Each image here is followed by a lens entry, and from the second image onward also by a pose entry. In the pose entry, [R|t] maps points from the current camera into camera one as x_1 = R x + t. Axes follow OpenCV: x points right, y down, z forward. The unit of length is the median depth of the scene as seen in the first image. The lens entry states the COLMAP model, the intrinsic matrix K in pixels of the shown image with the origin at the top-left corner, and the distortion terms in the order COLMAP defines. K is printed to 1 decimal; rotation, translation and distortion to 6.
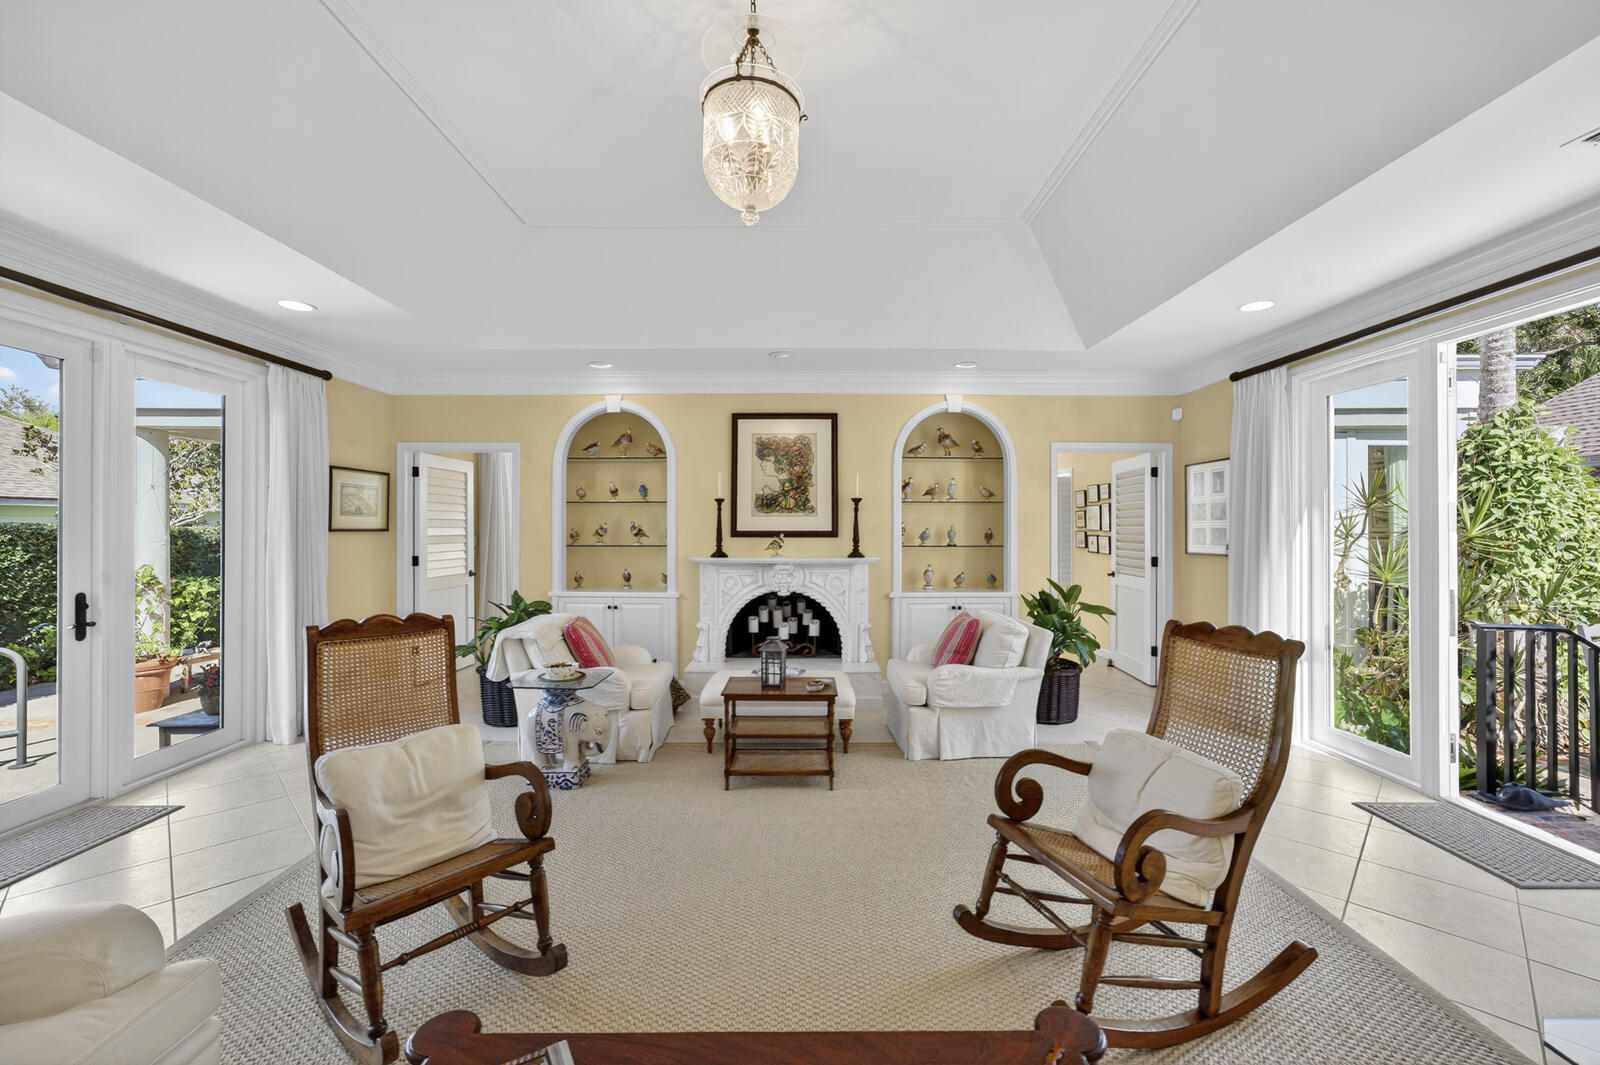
lens RADIAL K [[674.7, 0, 799.9], [0, 674.7, 522.5], [0, 0, 1]] dist [-0.110641, 0.000056]
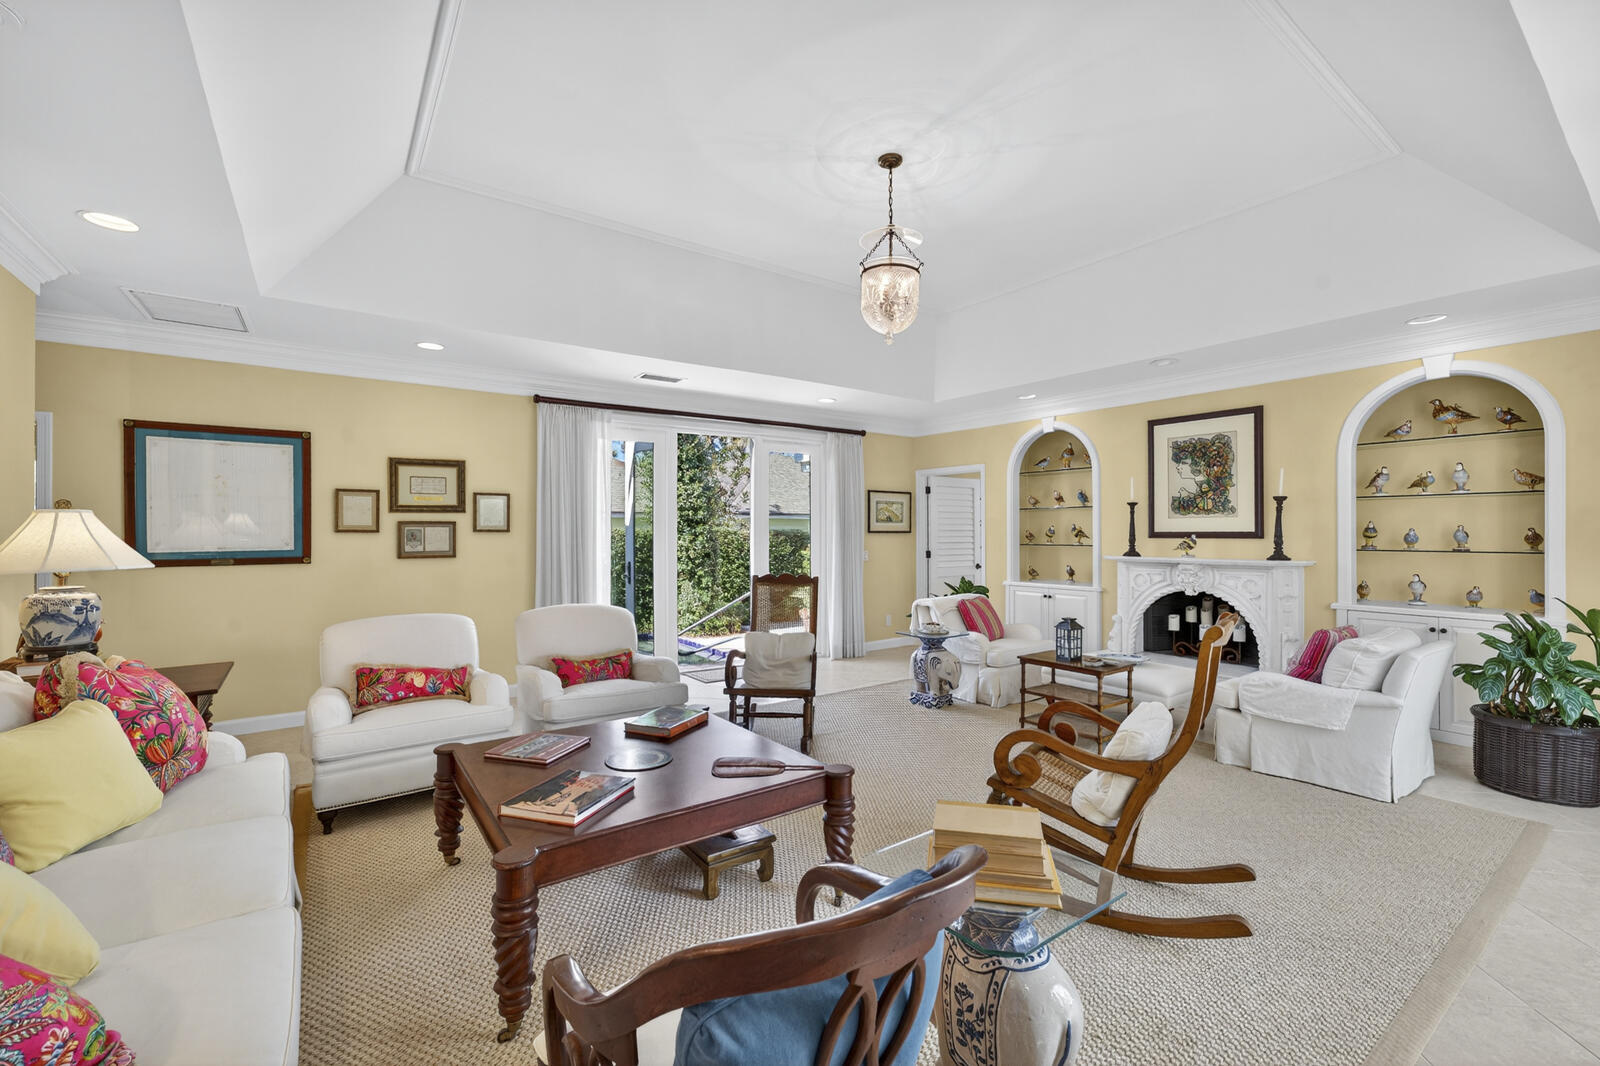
lens RADIAL K [[653.9, 0, 795.4], [0, 653.9, 534.4], [0, 0, 1]] dist [0.000060, 0.000048]
pose [[0.586491, 0.000937, -0.809955, 0.411000], [0.010347, 0.999909, 0.008648, 0.001567], [0.809890, -0.013452, 0.586428, -0.059352]]
